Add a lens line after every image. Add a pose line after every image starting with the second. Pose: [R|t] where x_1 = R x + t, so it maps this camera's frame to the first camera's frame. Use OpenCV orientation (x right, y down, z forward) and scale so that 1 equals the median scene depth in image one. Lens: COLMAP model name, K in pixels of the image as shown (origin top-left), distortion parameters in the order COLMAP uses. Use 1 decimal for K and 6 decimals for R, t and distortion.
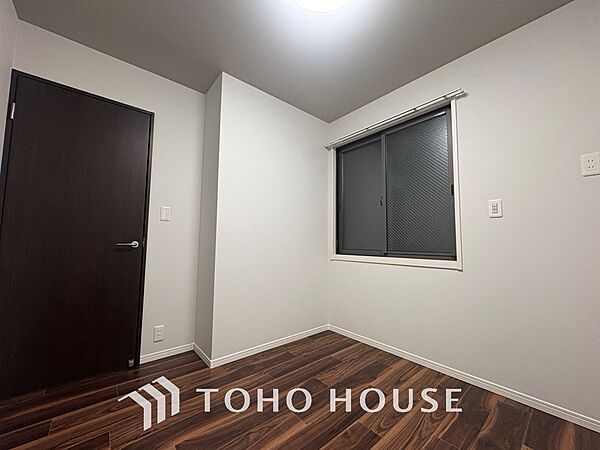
lens RADIAL K [[238.7, 0, 298.9], [0, 238.7, 224.0], [0, 0, 1]] dist [0.000075, 0.000317]
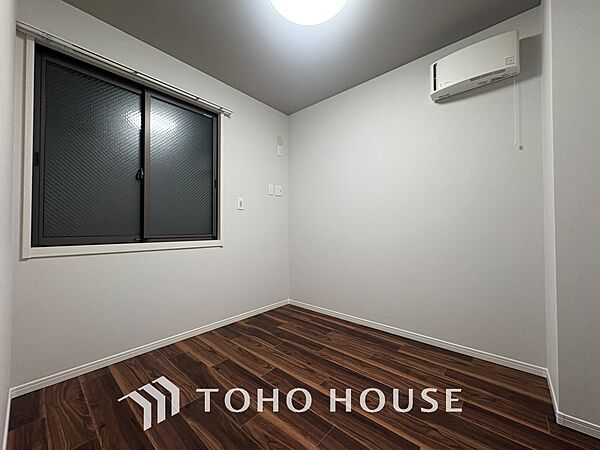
lens RADIAL K [[238.7, 0, 299.1], [0, 238.7, 225.3], [0, 0, 1]] dist [0.000075, 0.000317]
pose [[-0.143649, 0.001382, 0.989628, -0.655598], [-0.076995, 0.996952, -0.012569, 0.054540], [-0.986629, -0.078002, -0.143105, 0.717985]]
